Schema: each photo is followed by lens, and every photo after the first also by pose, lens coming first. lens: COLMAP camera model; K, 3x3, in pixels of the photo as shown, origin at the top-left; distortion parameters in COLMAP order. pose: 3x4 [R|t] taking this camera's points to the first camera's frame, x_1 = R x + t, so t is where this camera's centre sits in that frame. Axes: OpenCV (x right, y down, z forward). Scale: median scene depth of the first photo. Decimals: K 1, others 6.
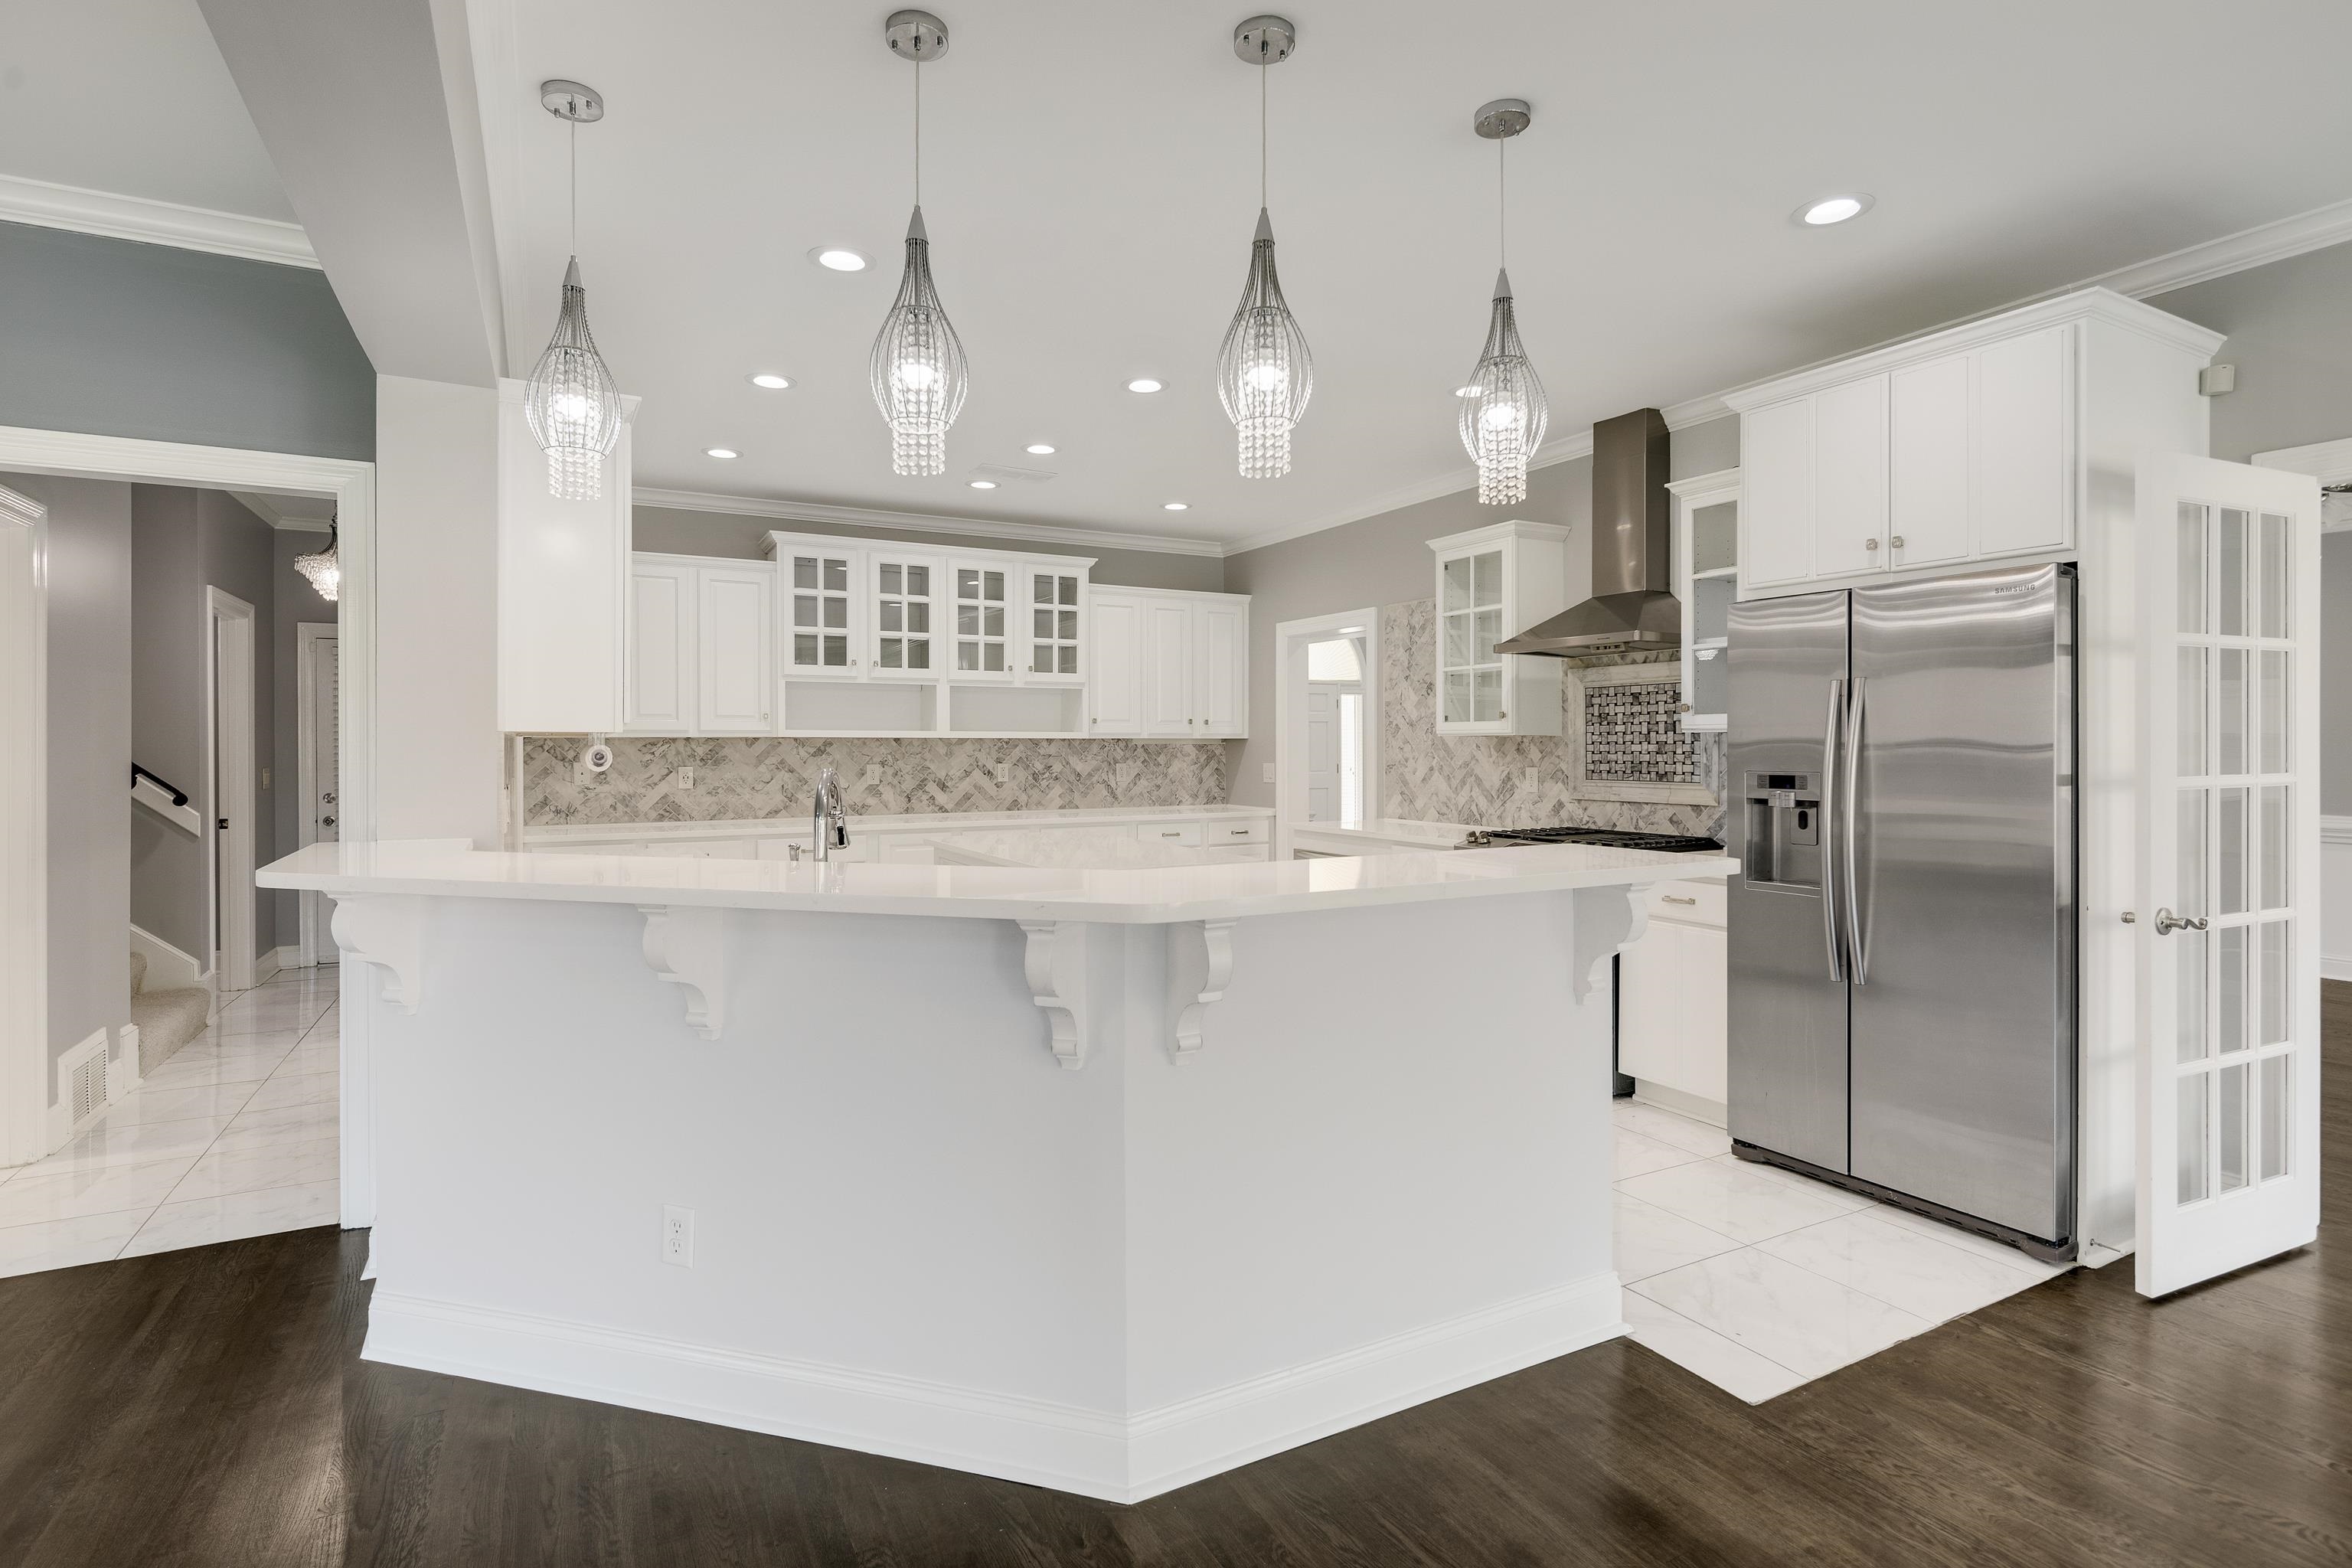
lens RADIAL K [[1144.8, 0, 1143.4], [0, 1144.8, 748.1], [0, 0, 1]] dist [0.006508, -0.002866]
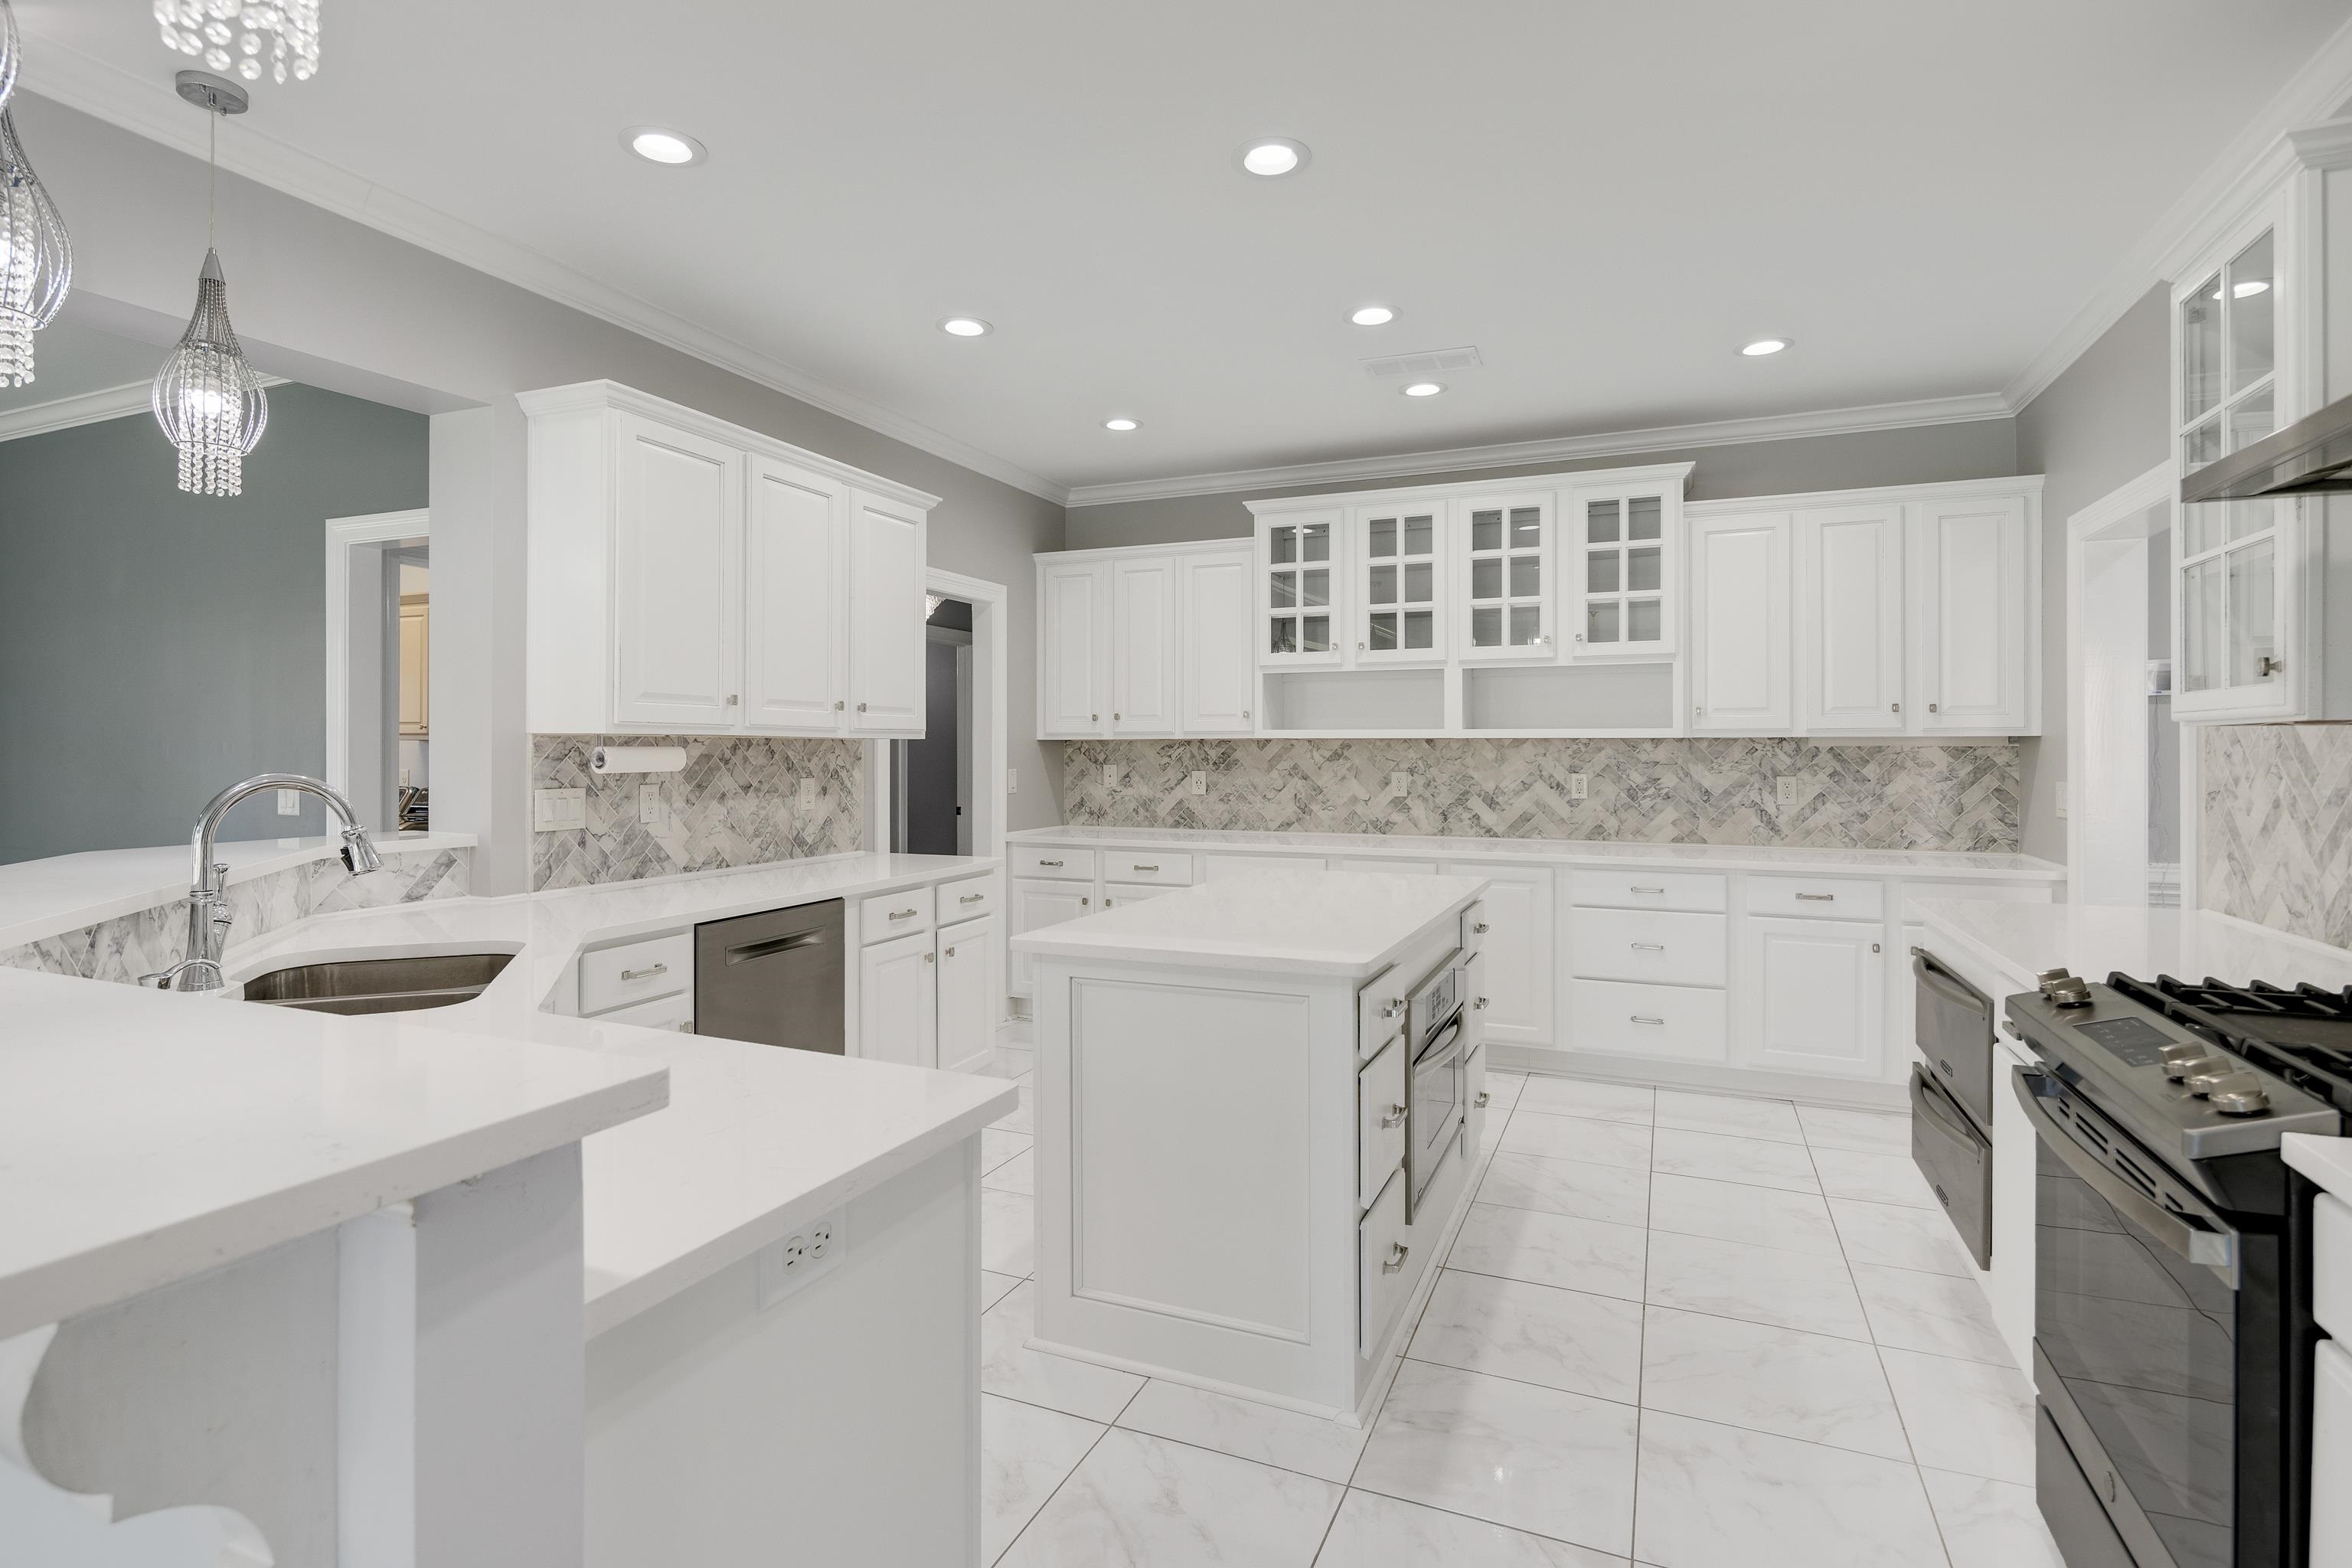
lens RADIAL K [[1144.8, 0, 1171.2], [0, 1144.8, 738.4], [0, 0, 1]] dist [0.006508, -0.002866]
pose [[0.633538, -0.005995, -0.773688, 0.305546], [-0.002603, 0.999948, -0.009880, -0.000829], [0.773707, 0.008274, 0.633489, 0.396560]]
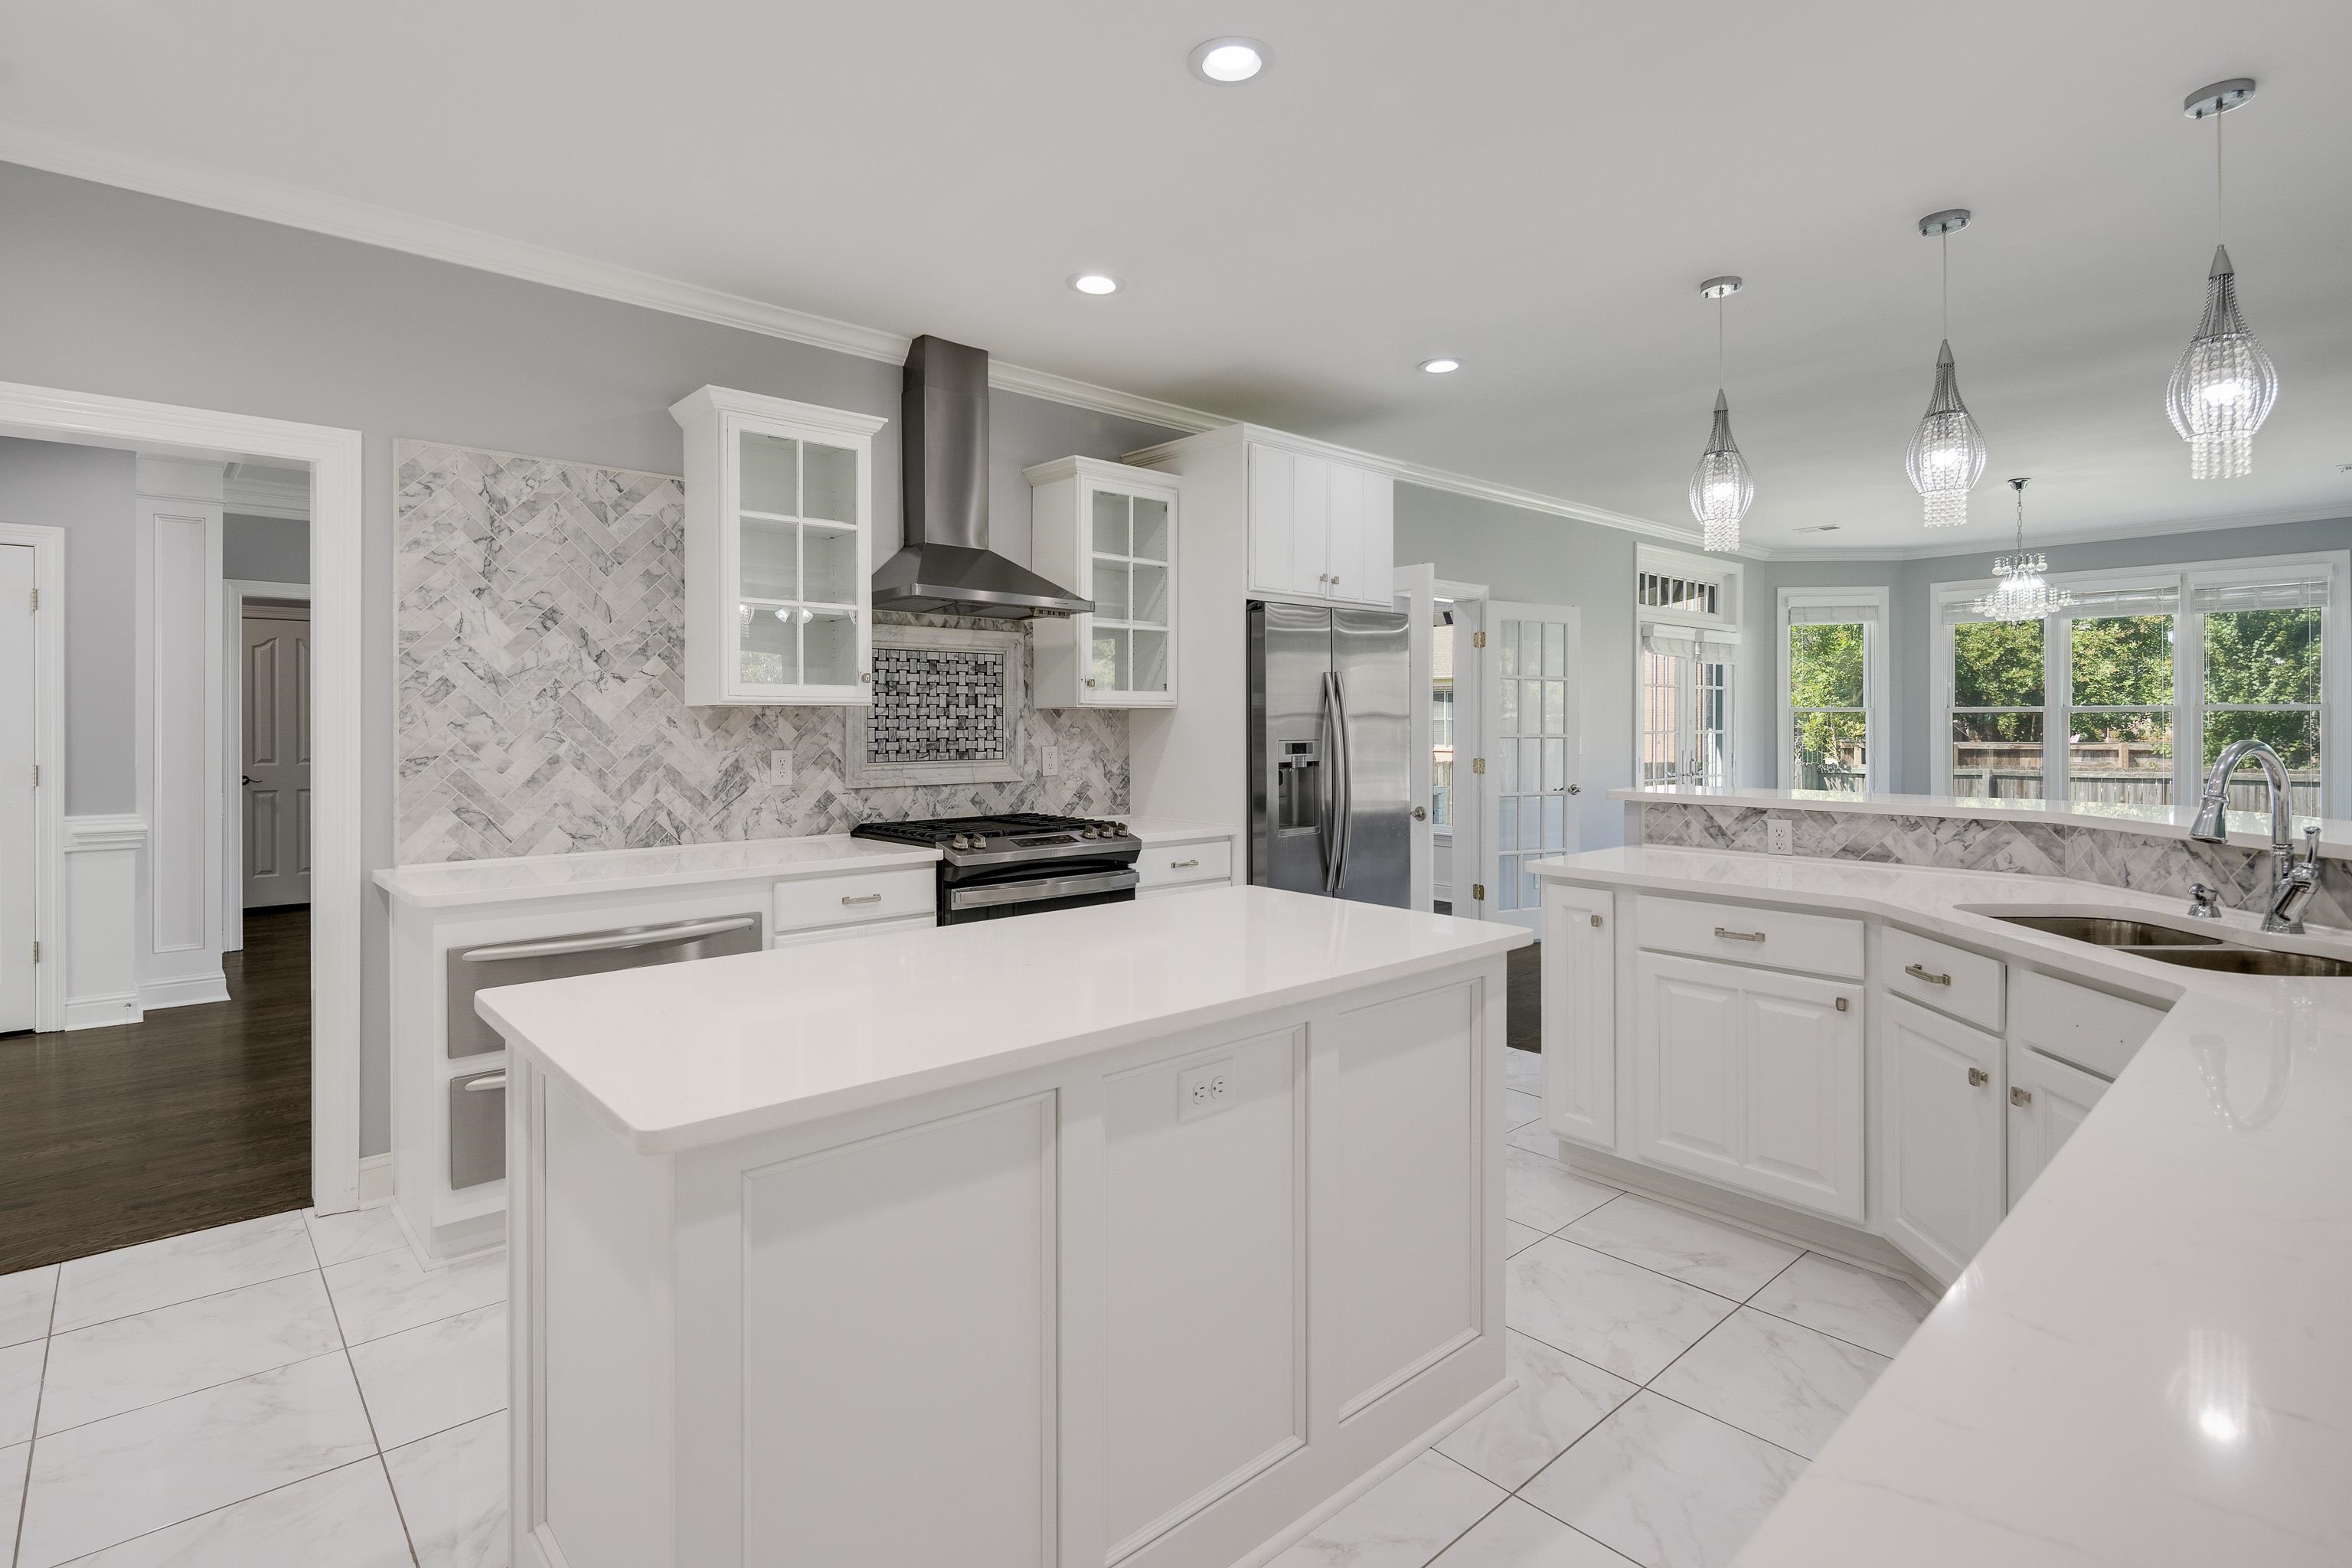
lens RADIAL K [[1144.8, 0, 1188.8], [0, 1144.8, 725.0], [0, 0, 1]] dist [0.006508, -0.002866]
pose [[-0.261874, -0.000402, 0.965102, -0.359858], [0.003712, 0.999992, 0.001424, 0.000692], [-0.965095, 0.003955, -0.261870, 0.804328]]
